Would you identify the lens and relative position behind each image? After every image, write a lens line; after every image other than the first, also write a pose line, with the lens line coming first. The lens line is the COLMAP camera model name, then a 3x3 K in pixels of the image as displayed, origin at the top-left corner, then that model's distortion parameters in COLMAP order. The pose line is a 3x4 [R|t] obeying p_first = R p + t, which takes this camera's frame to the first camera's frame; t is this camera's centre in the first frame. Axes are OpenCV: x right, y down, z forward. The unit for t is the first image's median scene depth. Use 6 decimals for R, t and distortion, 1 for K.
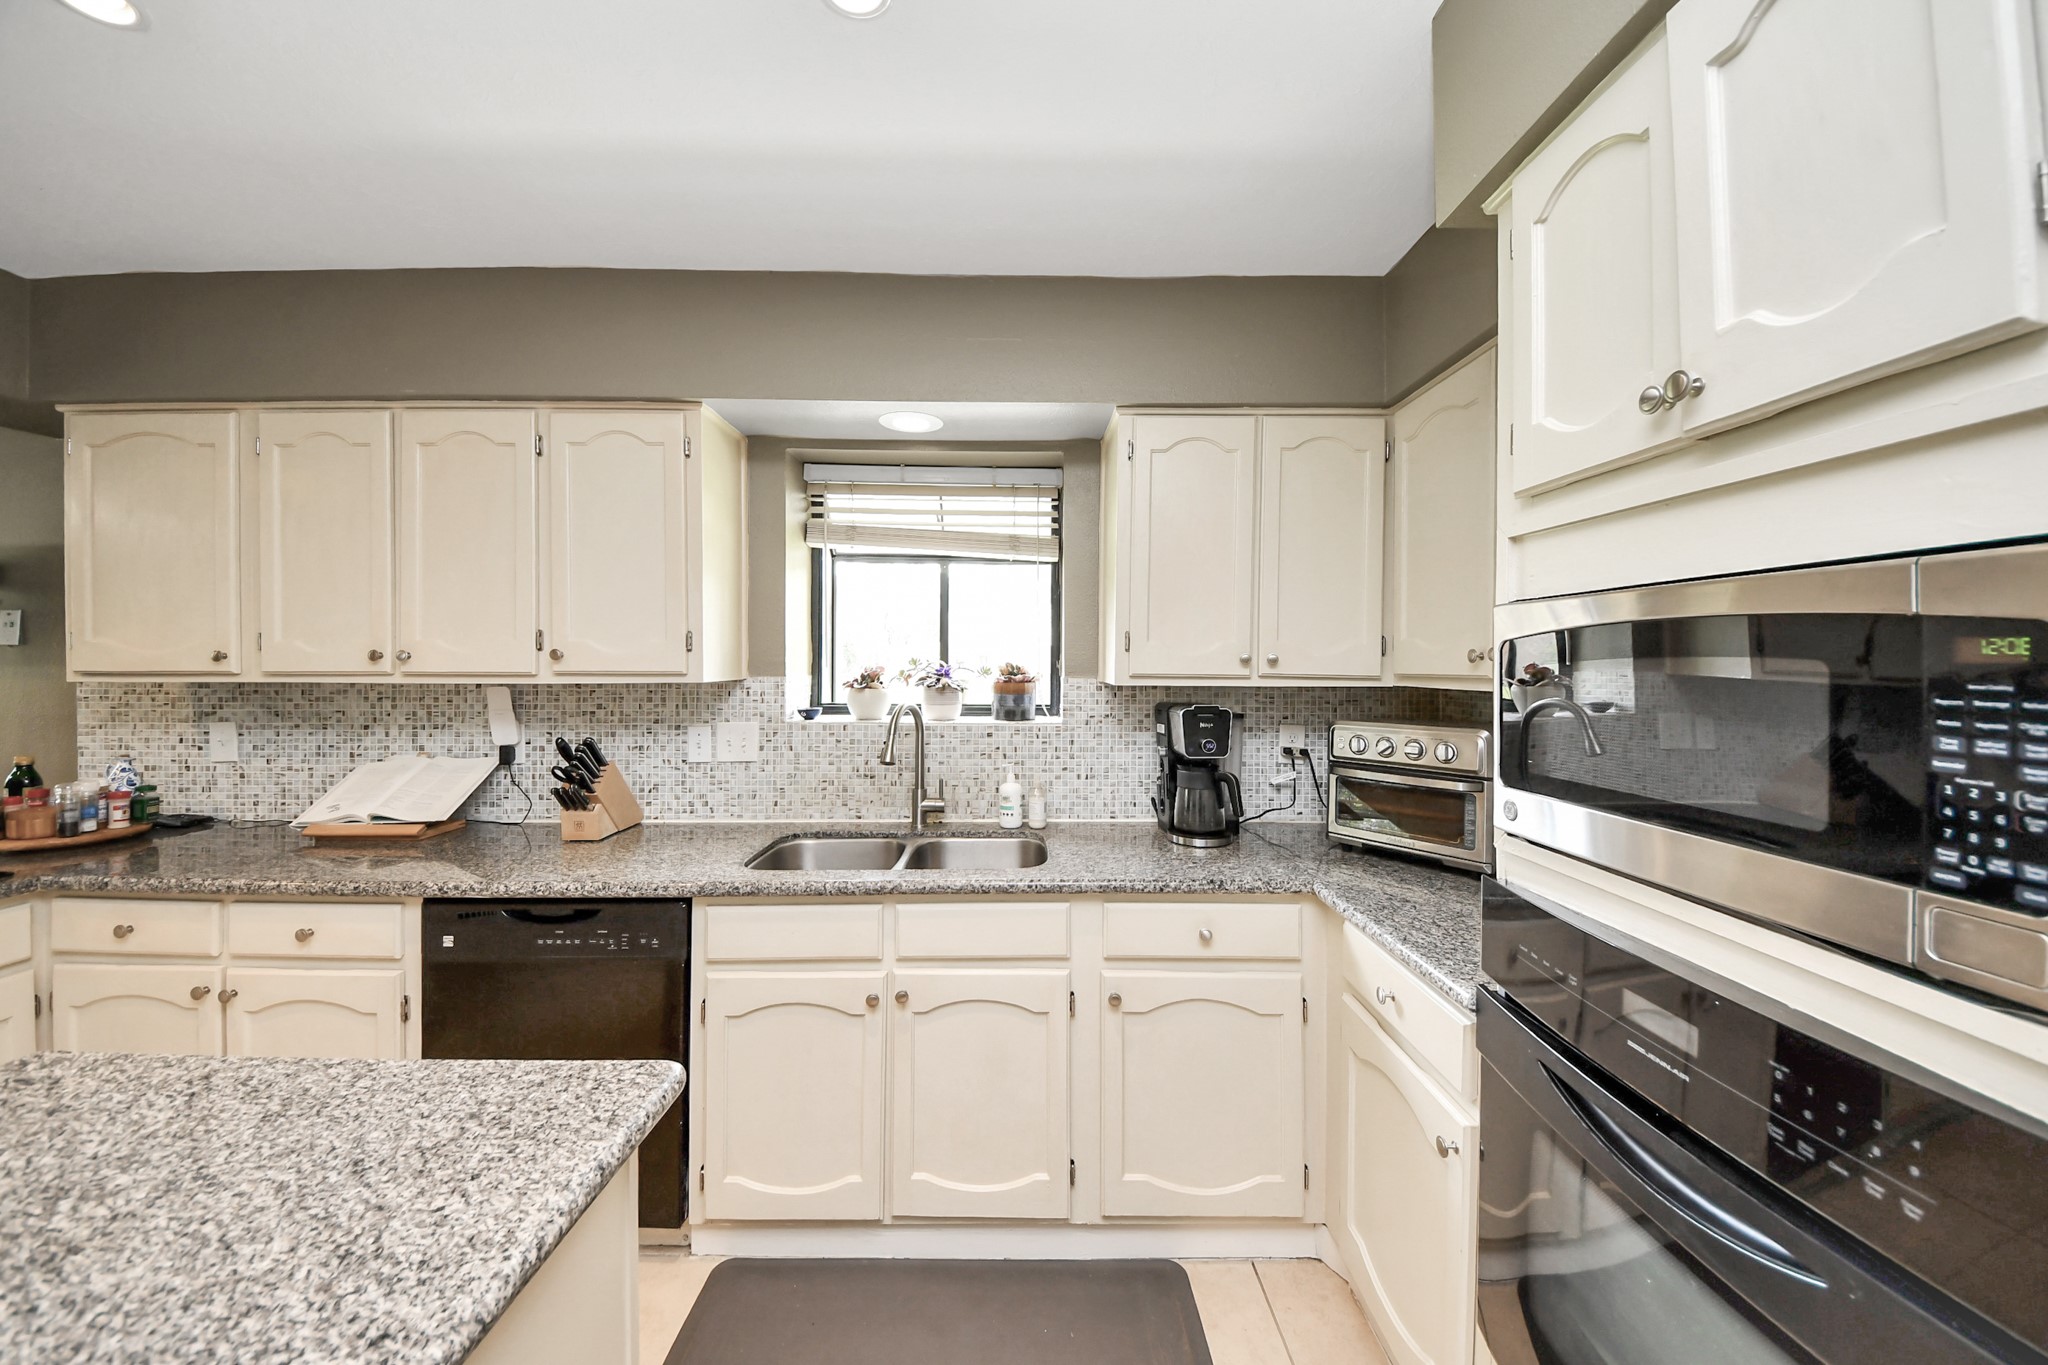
lens RADIAL K [[745.2, 0, 1055.8], [0, 745.2, 661.4], [0, 0, 1]] dist [0.003014, -0.007683]
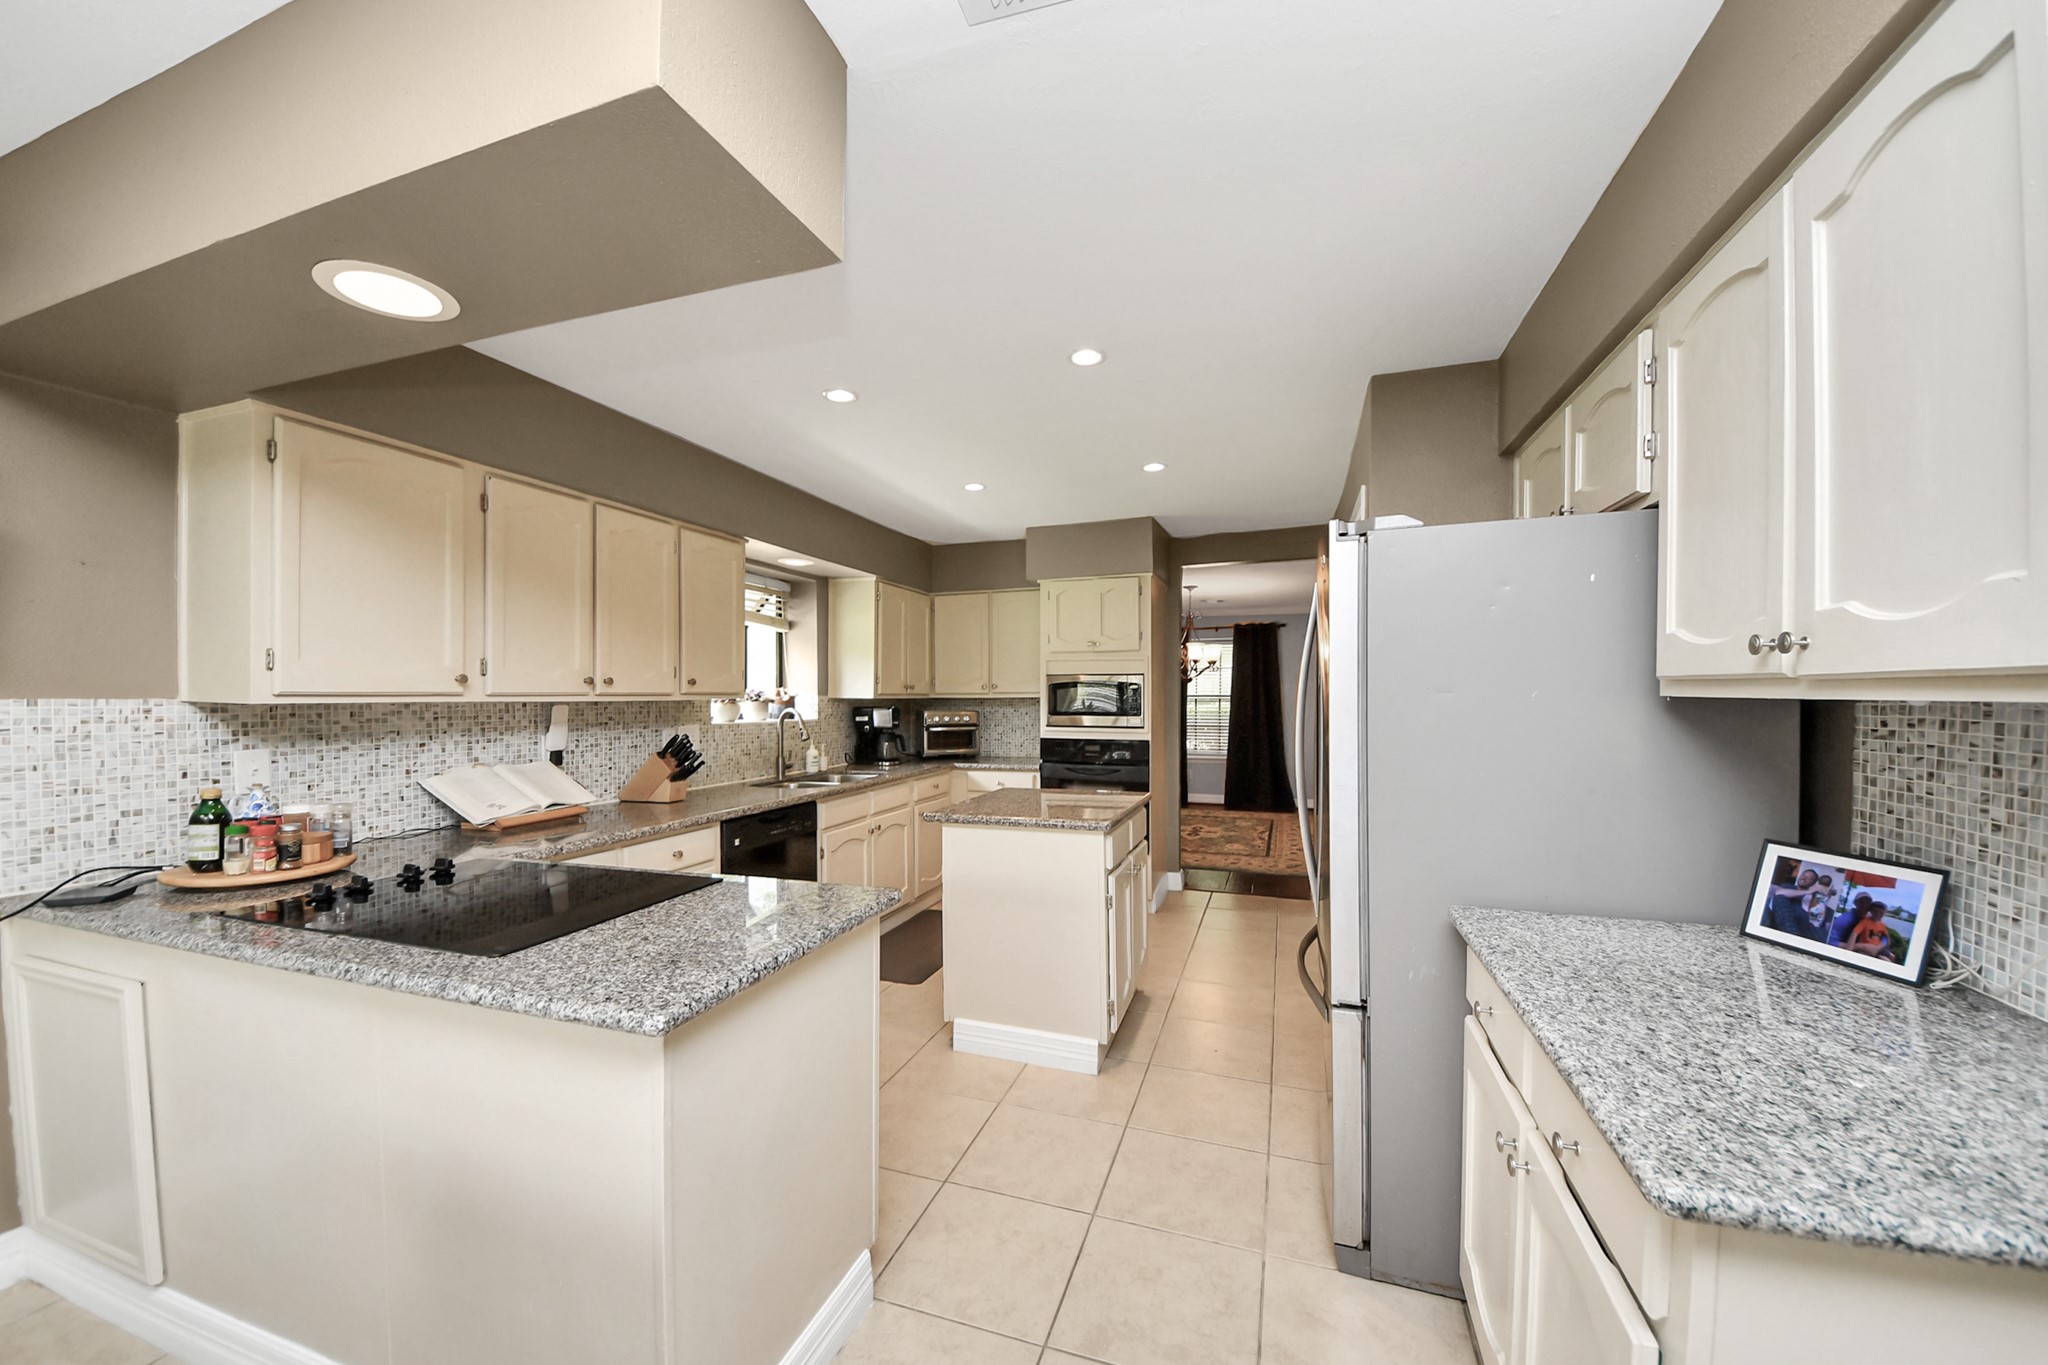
lens RADIAL K [[745.2, 0, 1032.5], [0, 745.2, 698.9], [0, 0, 1]] dist [0.003014, -0.007683]
pose [[0.357710, -0.009751, 0.933782, -1.629711], [-0.002398, 0.999933, 0.011361, 0.006636], [-0.933830, -0.006303, 0.357663, -0.226621]]
